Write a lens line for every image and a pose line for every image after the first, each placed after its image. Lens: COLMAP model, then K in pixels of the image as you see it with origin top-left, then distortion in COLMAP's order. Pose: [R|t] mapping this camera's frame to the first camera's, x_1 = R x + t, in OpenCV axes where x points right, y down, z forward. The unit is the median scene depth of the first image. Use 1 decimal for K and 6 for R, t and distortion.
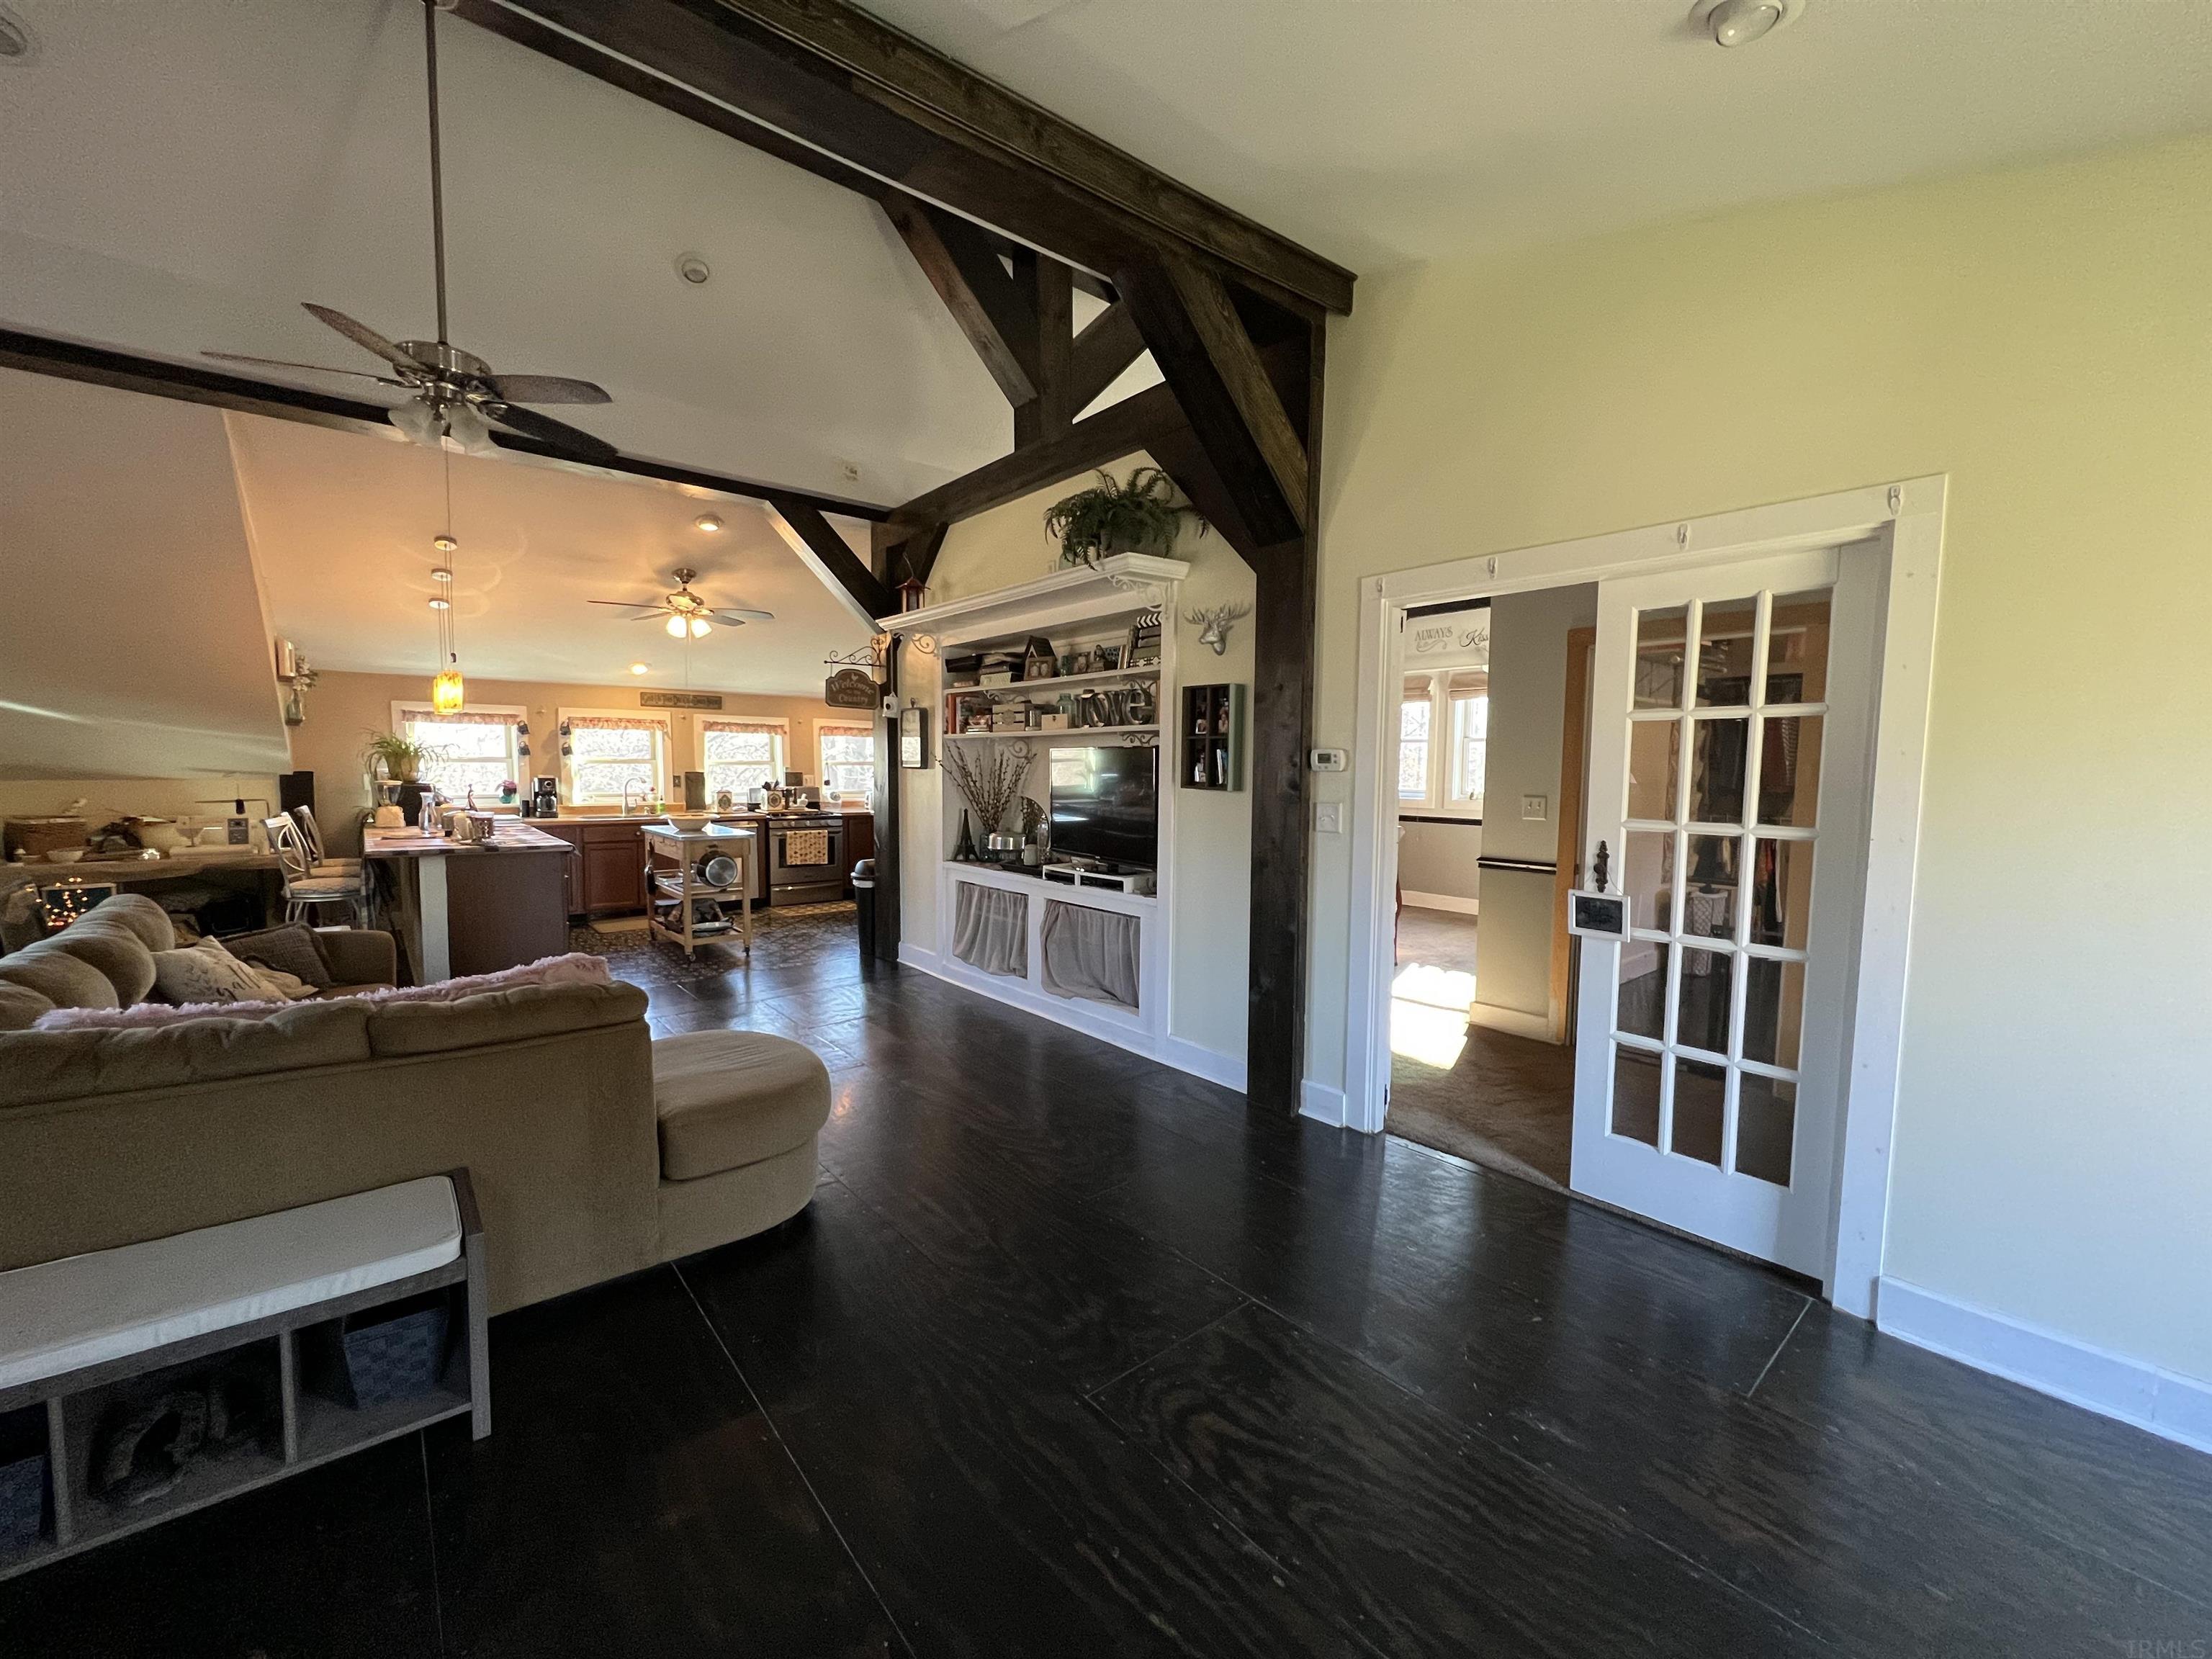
lens RADIAL K [[885.2, 0, 1106.8], [0, 885.2, 835.4], [0, 0, 1]] dist [-0.001002, 0.000106]
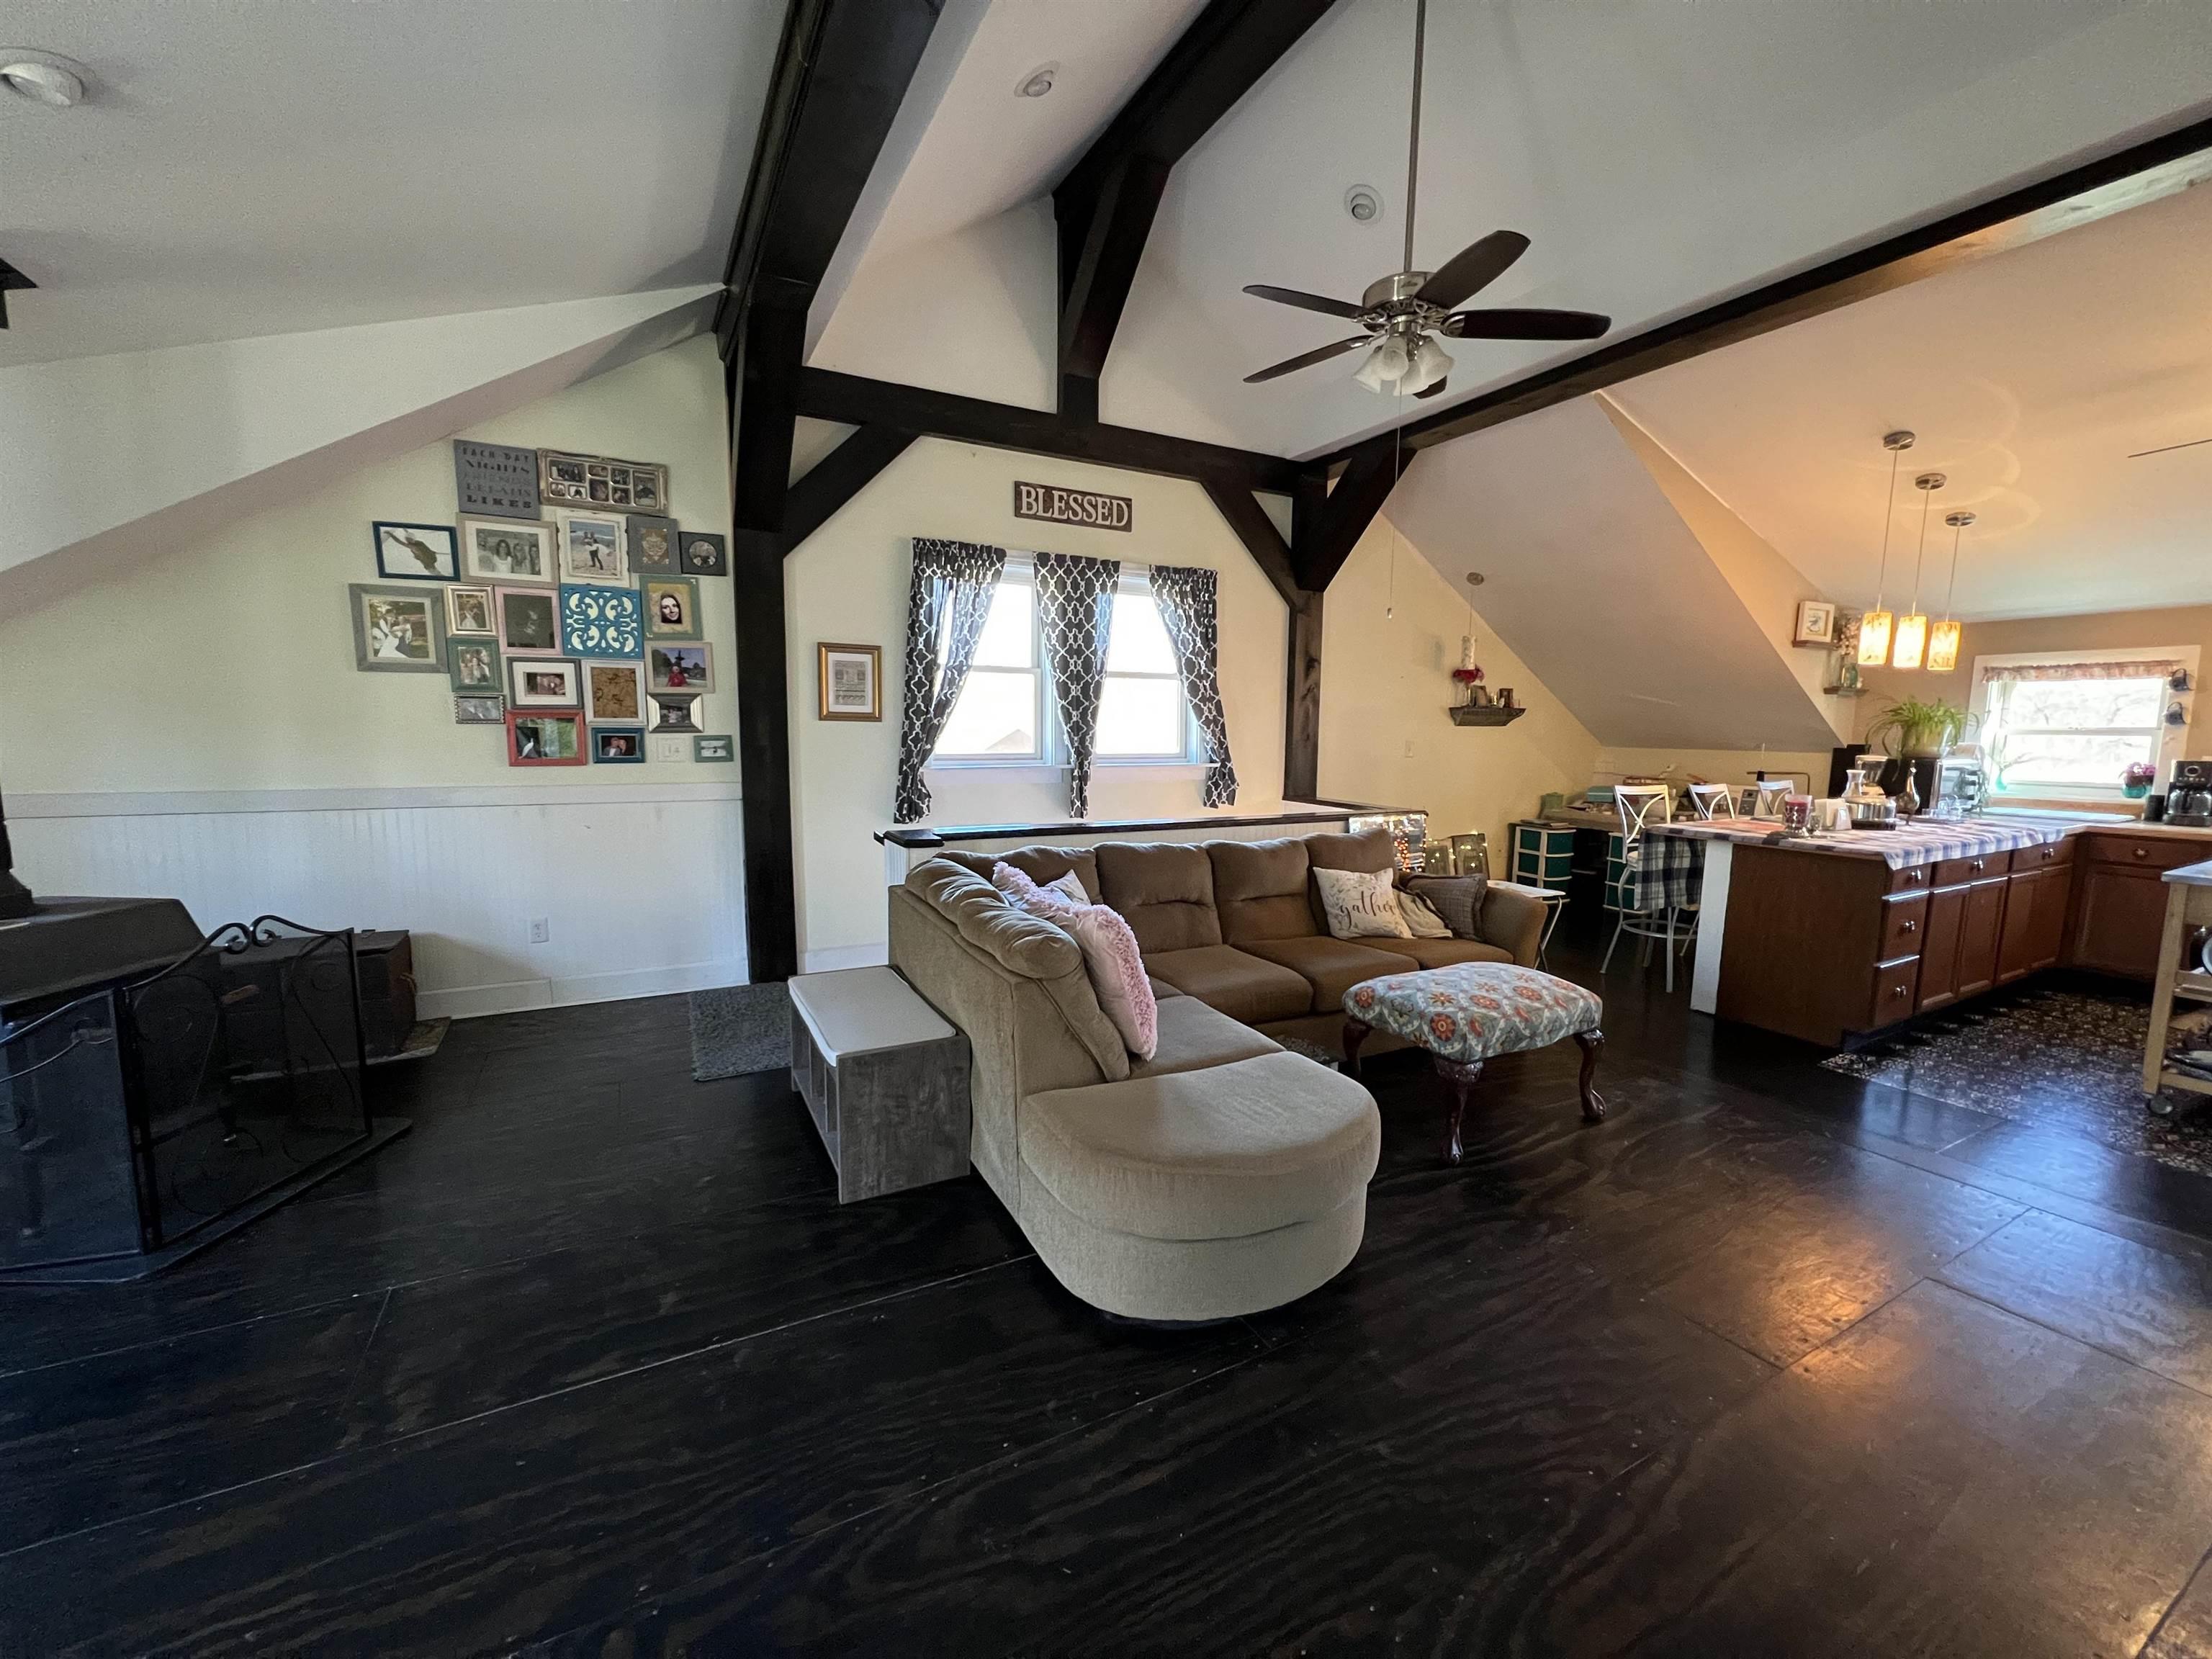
lens RADIAL K [[885.2, 0, 1106.6], [0, 885.2, 833.7], [0, 0, 1]] dist [-0.001002, 0.000106]
pose [[-0.202600, 0.105996, -0.973508, 0.190177], [-0.089689, 0.987938, 0.126233, -0.039501], [0.975146, 0.112887, -0.190650, 0.611492]]
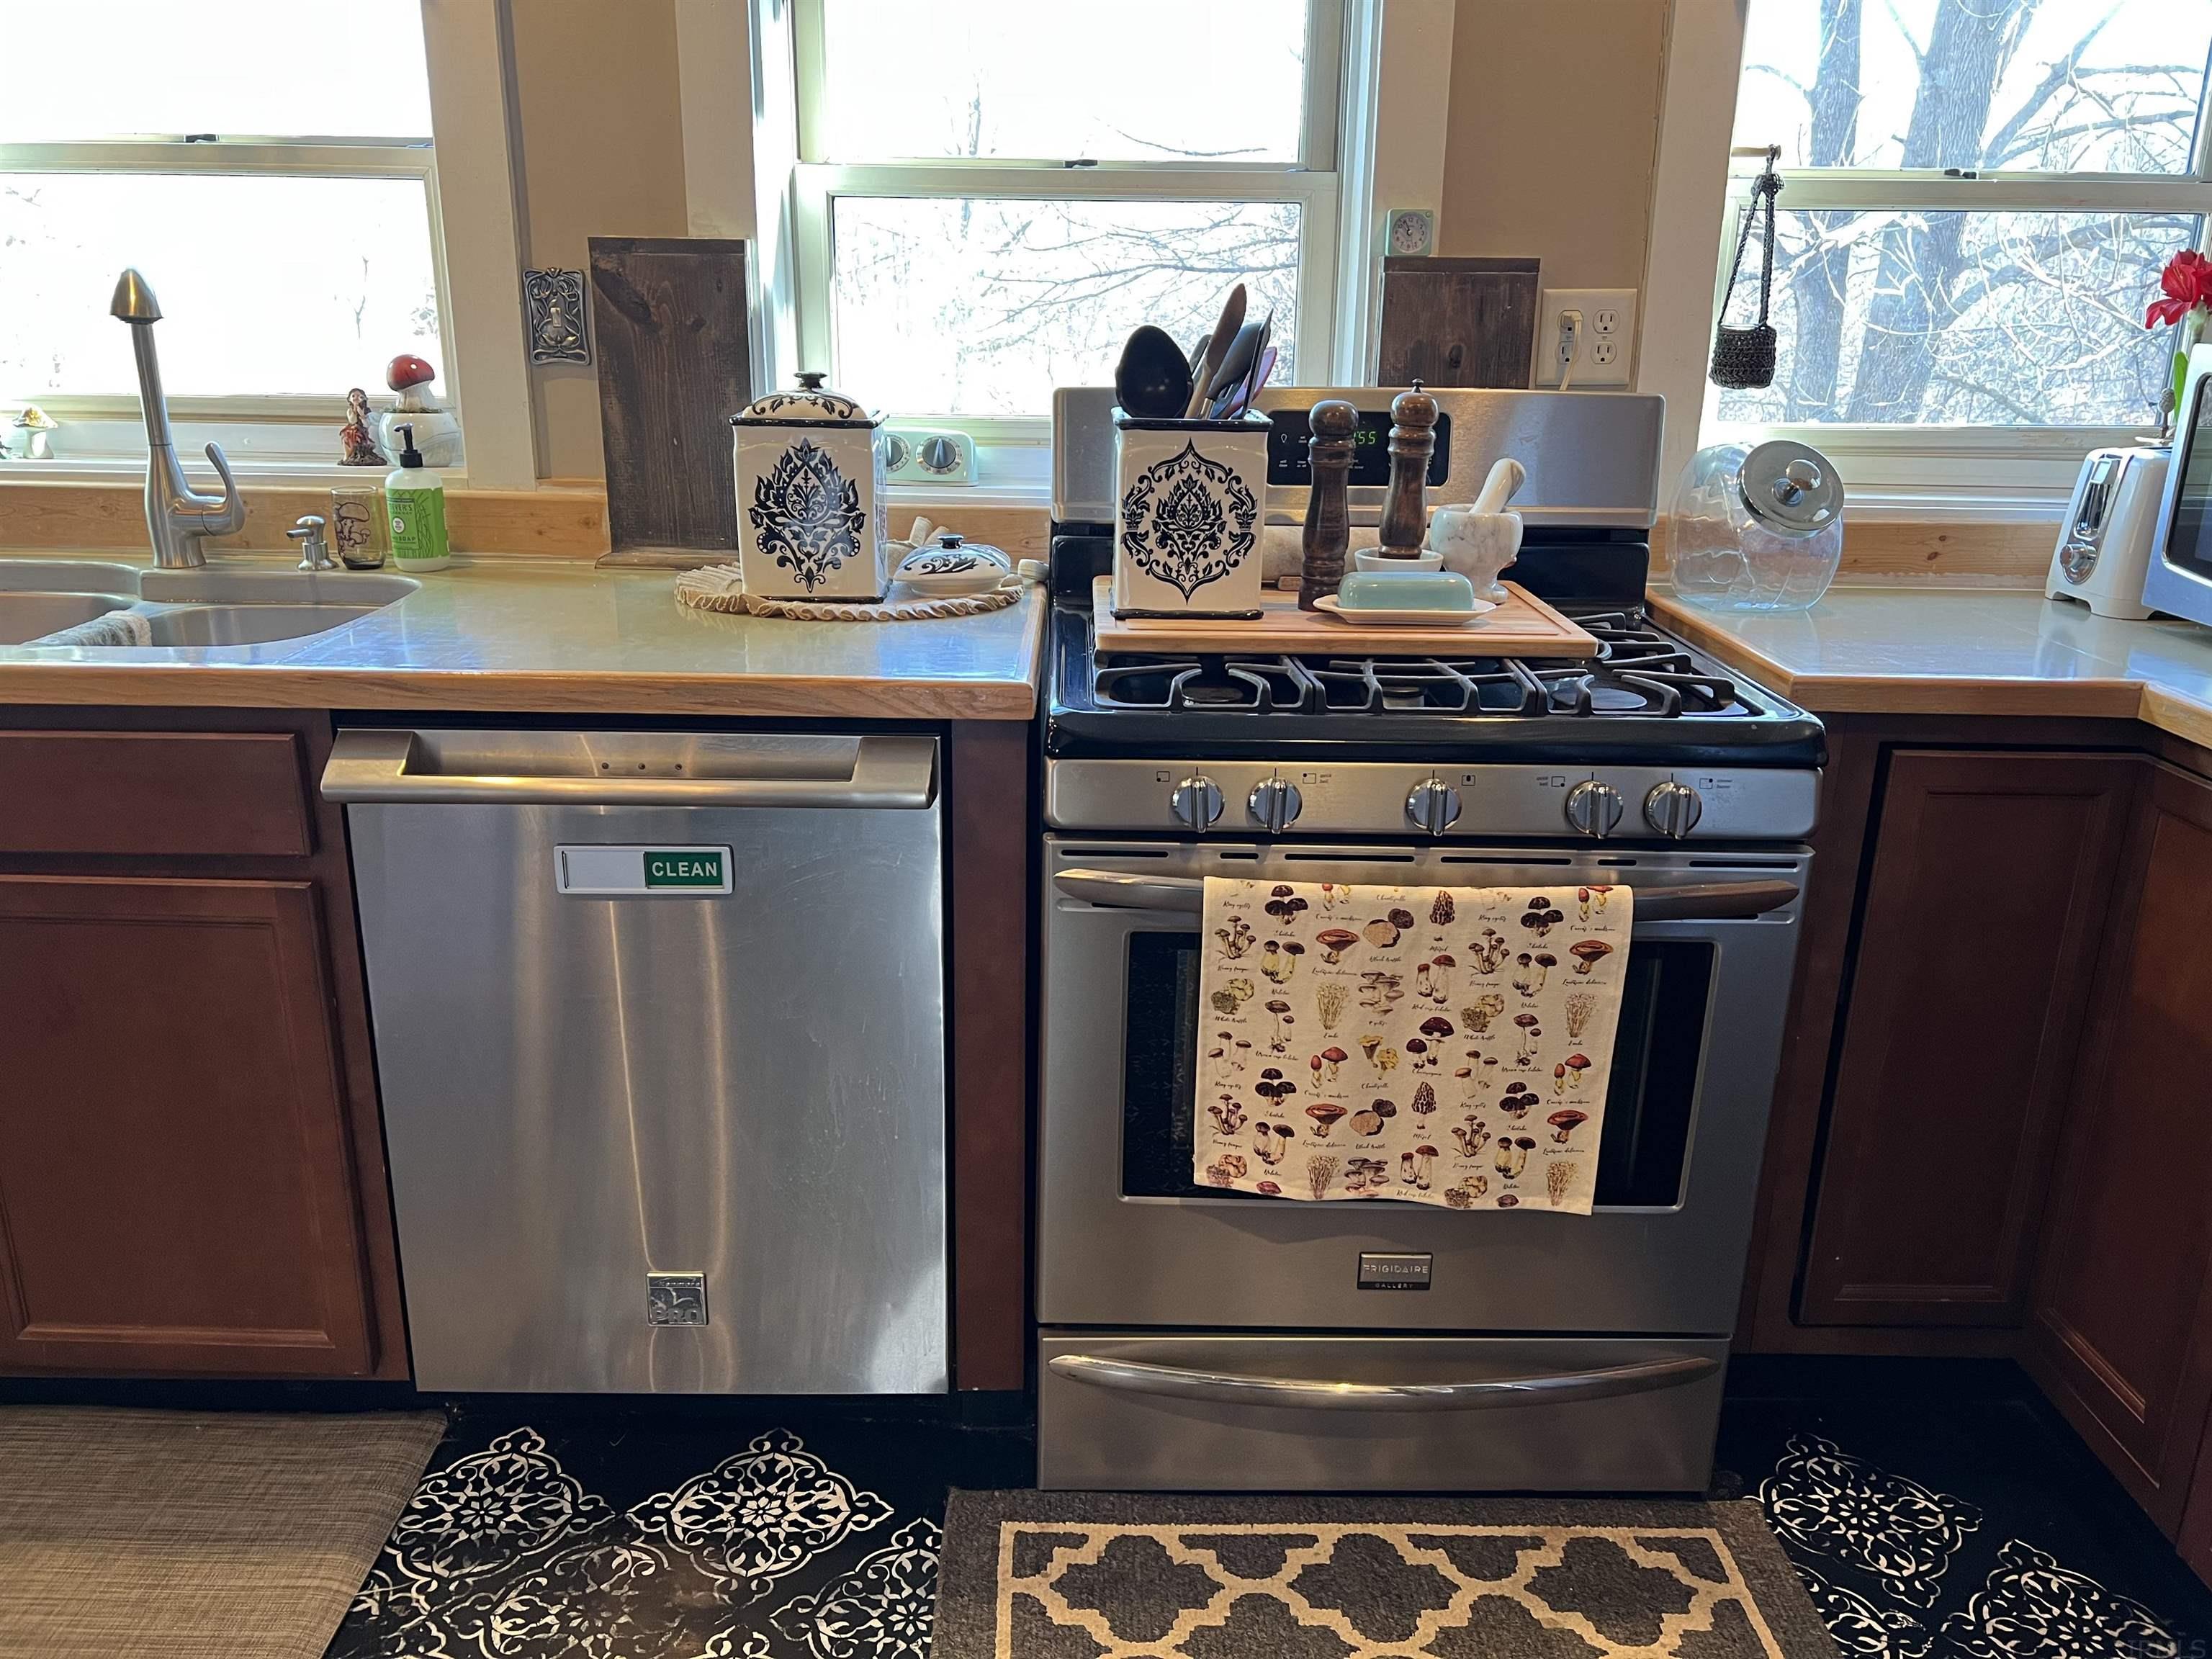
lens RADIAL K [[1656.0, 0, 1098.3], [0, 1656.0, 830.3], [0, 0, 1]] dist [0.065555, -0.081906]
pose [[0.764153, 0.197829, -0.613949, -0.457634], [-0.059270, 0.969316, 0.238566, -0.090378], [0.642306, -0.145913, 0.752431, 1.508724]]
